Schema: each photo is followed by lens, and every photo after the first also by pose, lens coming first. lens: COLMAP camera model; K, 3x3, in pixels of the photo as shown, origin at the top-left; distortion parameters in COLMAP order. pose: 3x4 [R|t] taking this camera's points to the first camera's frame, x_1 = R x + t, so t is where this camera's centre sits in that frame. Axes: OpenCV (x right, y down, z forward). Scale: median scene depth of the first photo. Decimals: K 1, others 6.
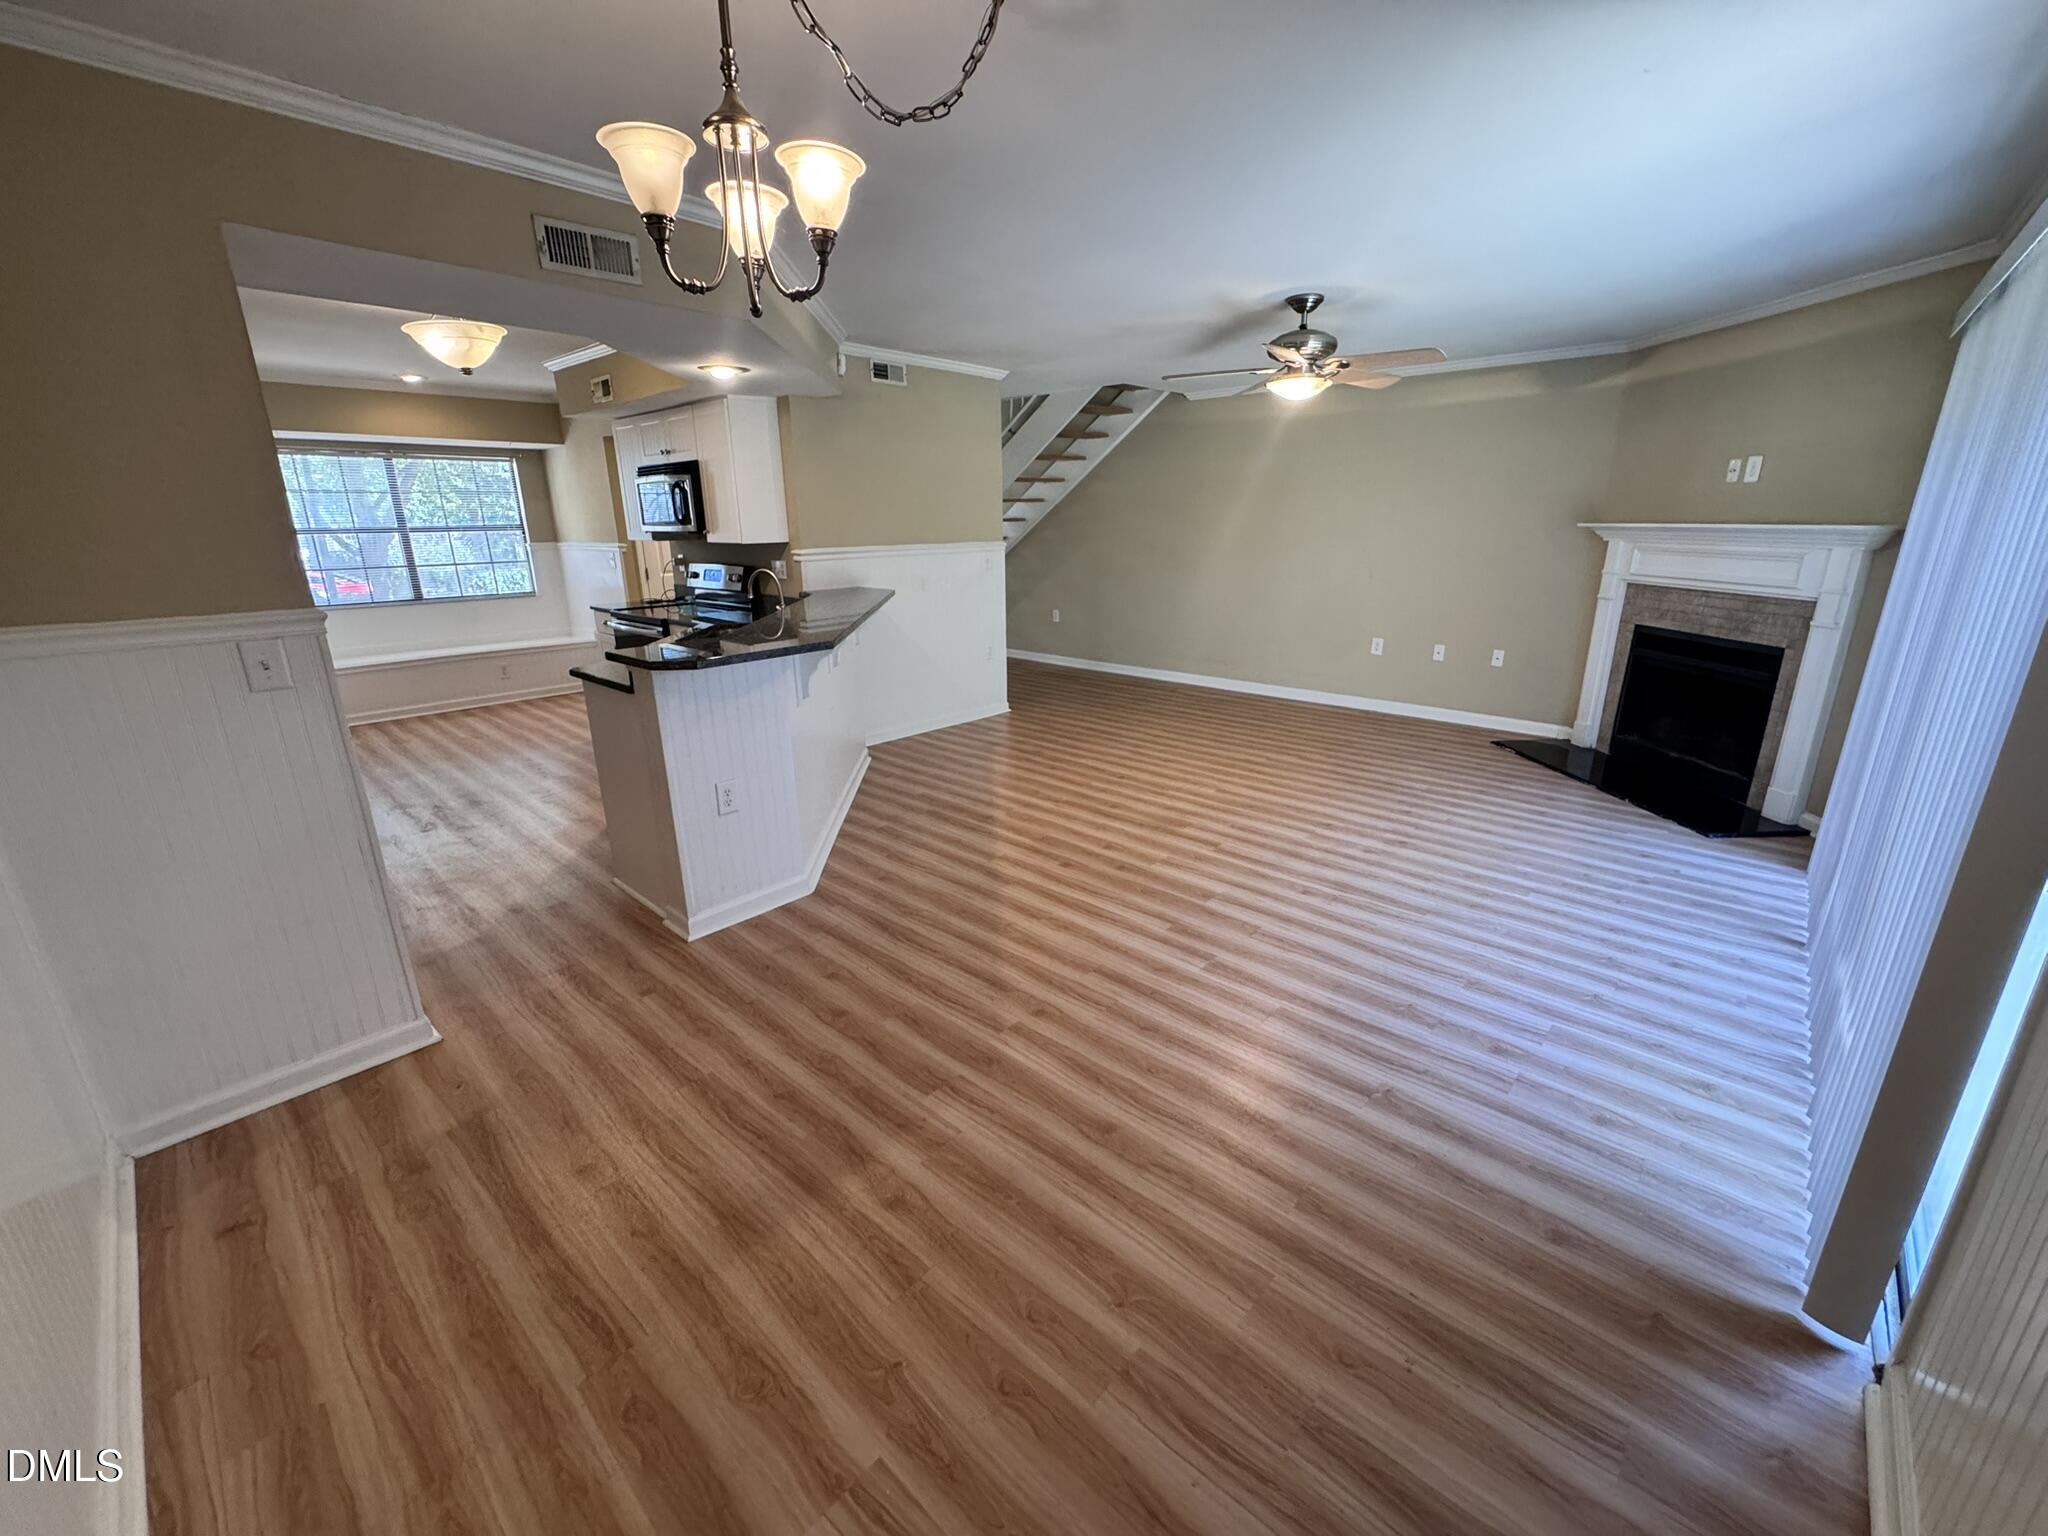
lens RADIAL K [[816.6, 0, 1023.4], [0, 816.6, 764.3], [0, 0, 1]] dist [-0.003829, 0.000517]
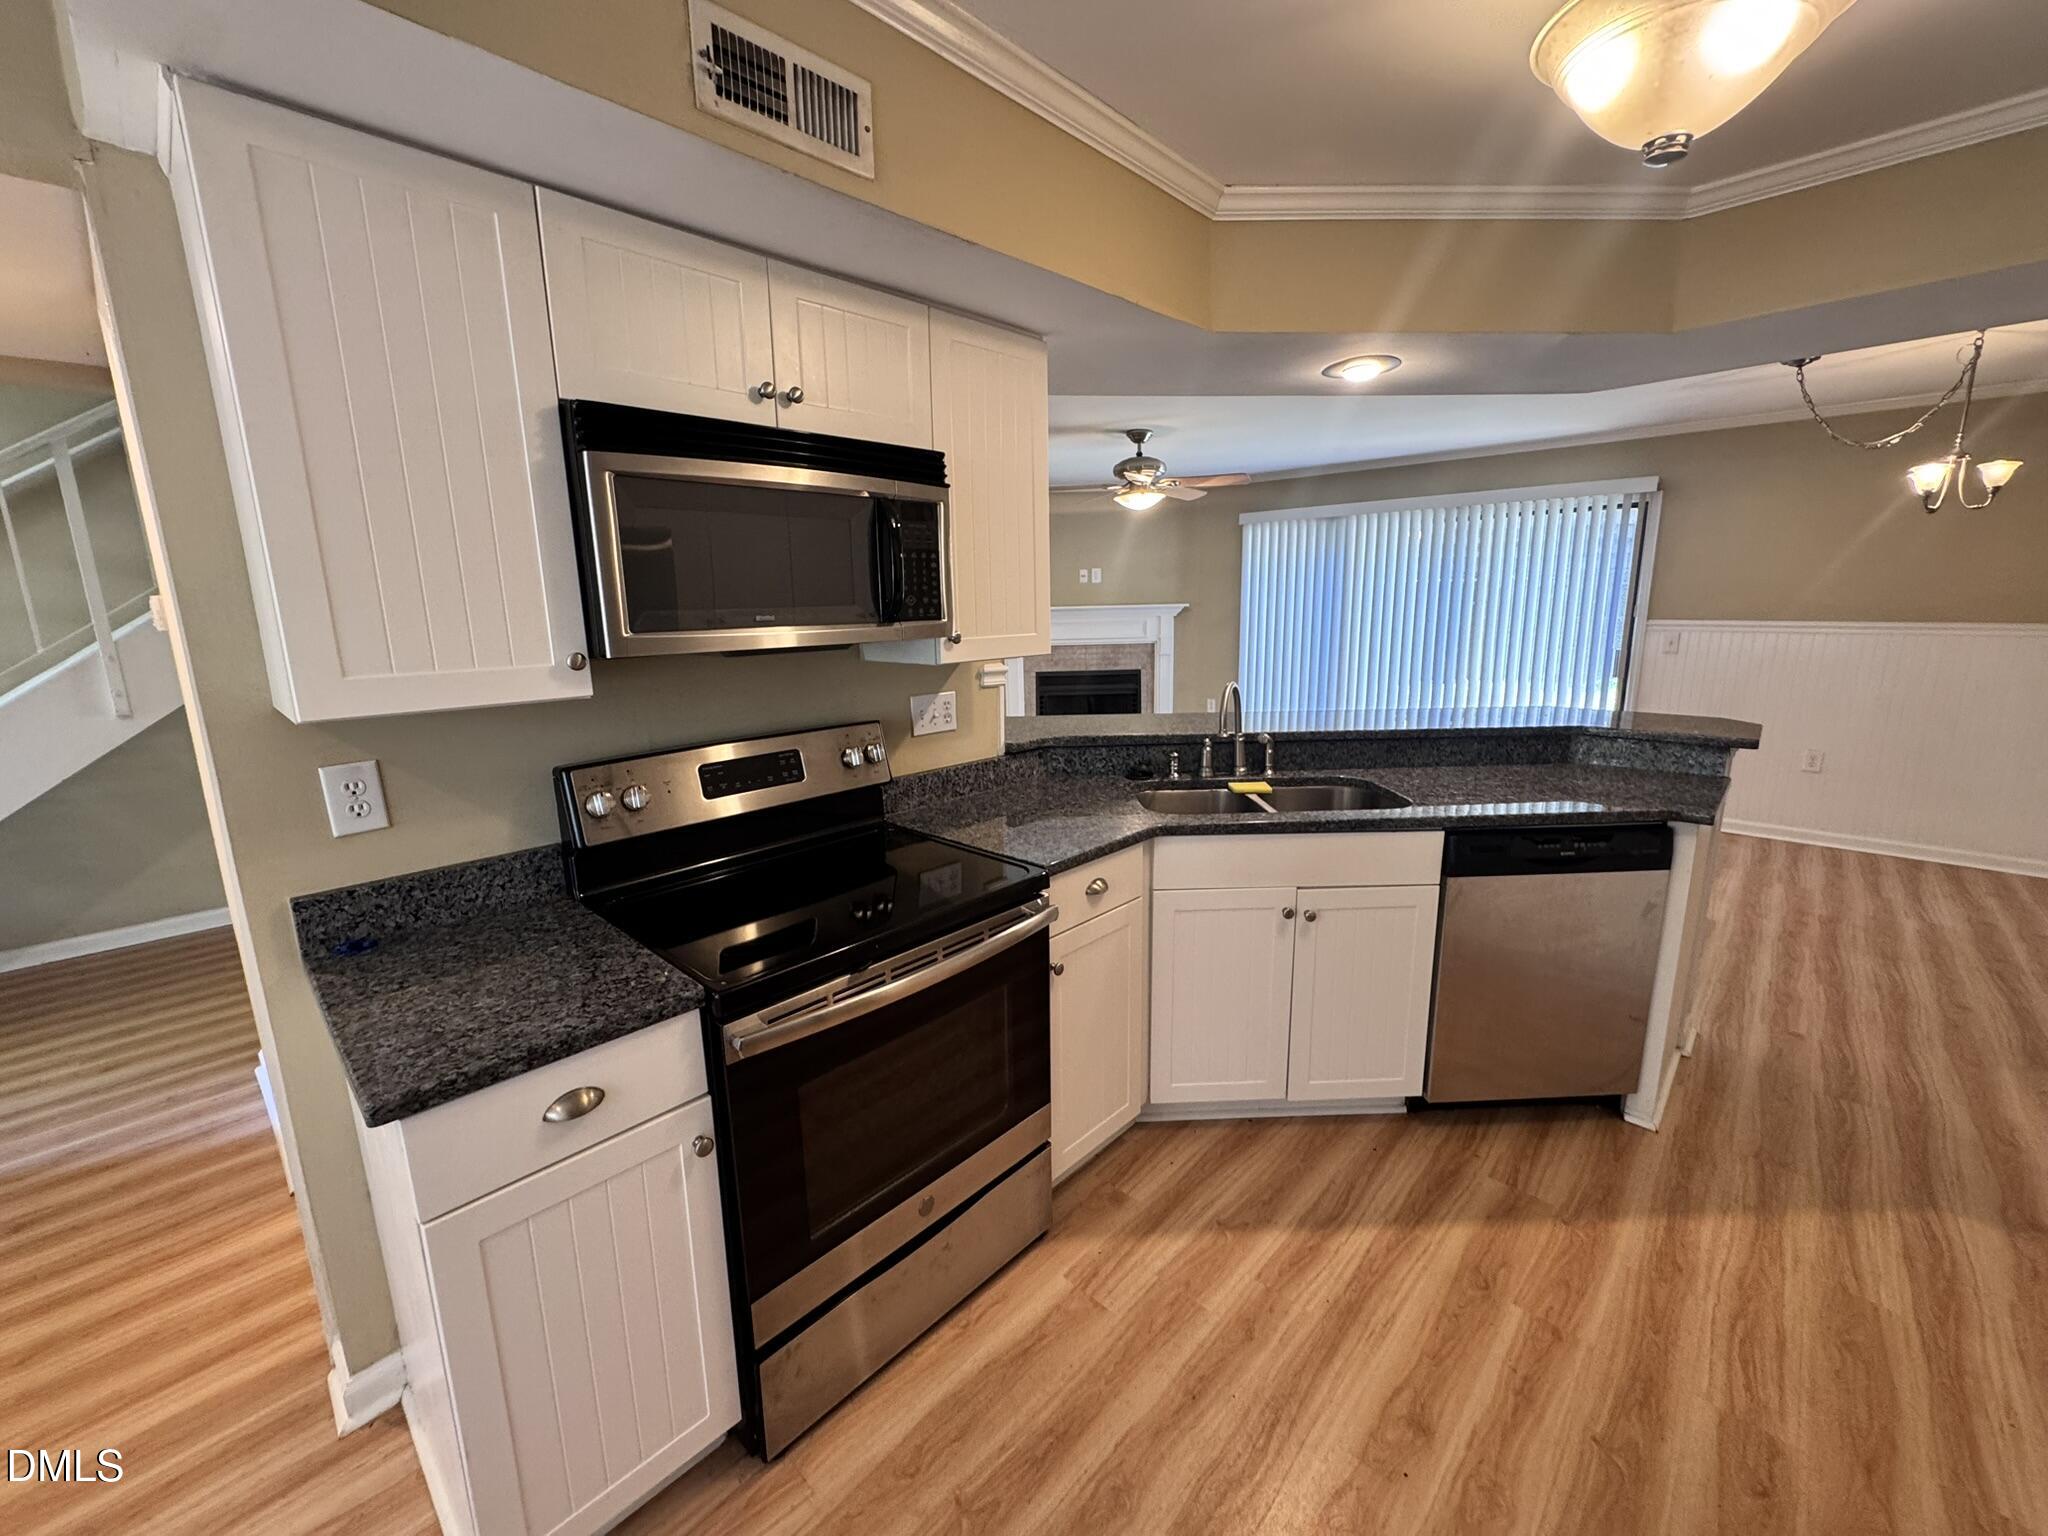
lens RADIAL K [[816.6, 0, 1023.4], [0, 816.6, 764.3], [0, 0, 1]] dist [-0.003829, 0.000517]
pose [[0.020740, -0.191519, 0.981270, -0.961704], [0.309928, 0.934363, 0.175813, -0.353155], [-0.950534, 0.300477, 0.078736, 1.175390]]
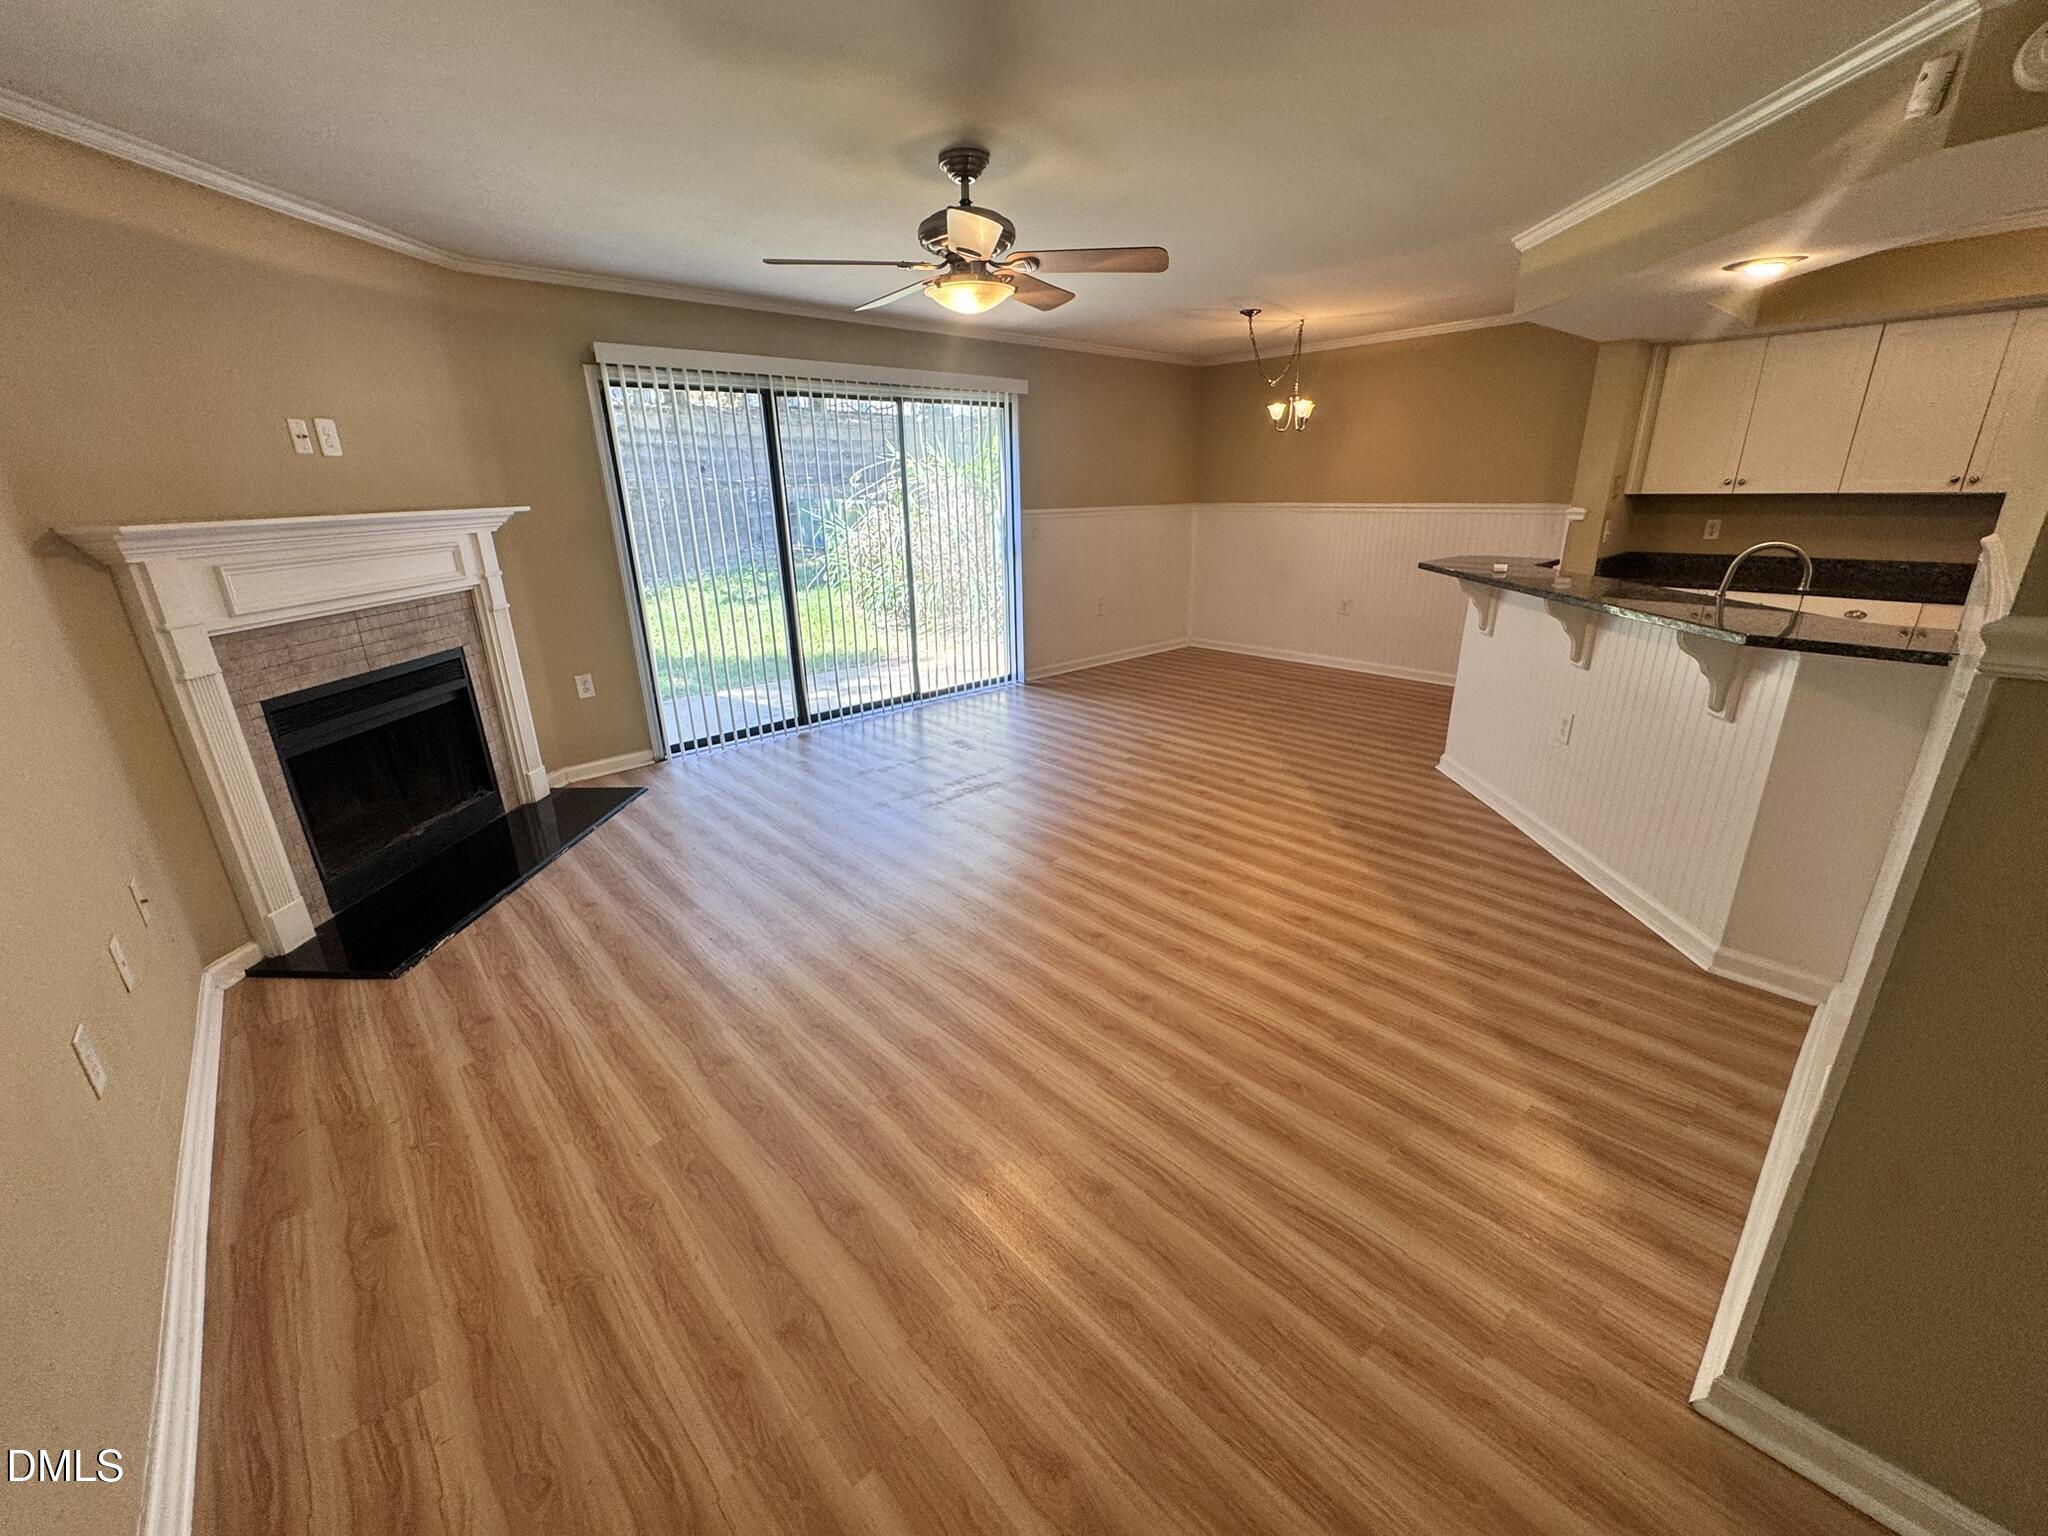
lens RADIAL K [[816.6, 0, 1023.4], [0, 816.6, 764.3], [0, 0, 1]] dist [-0.003829, 0.000517]
pose [[-0.994926, -0.003783, 0.100534, 0.218116], [0.055880, 0.810189, 0.583500, -0.533108], [-0.083660, 0.586157, -0.805867, 1.760243]]
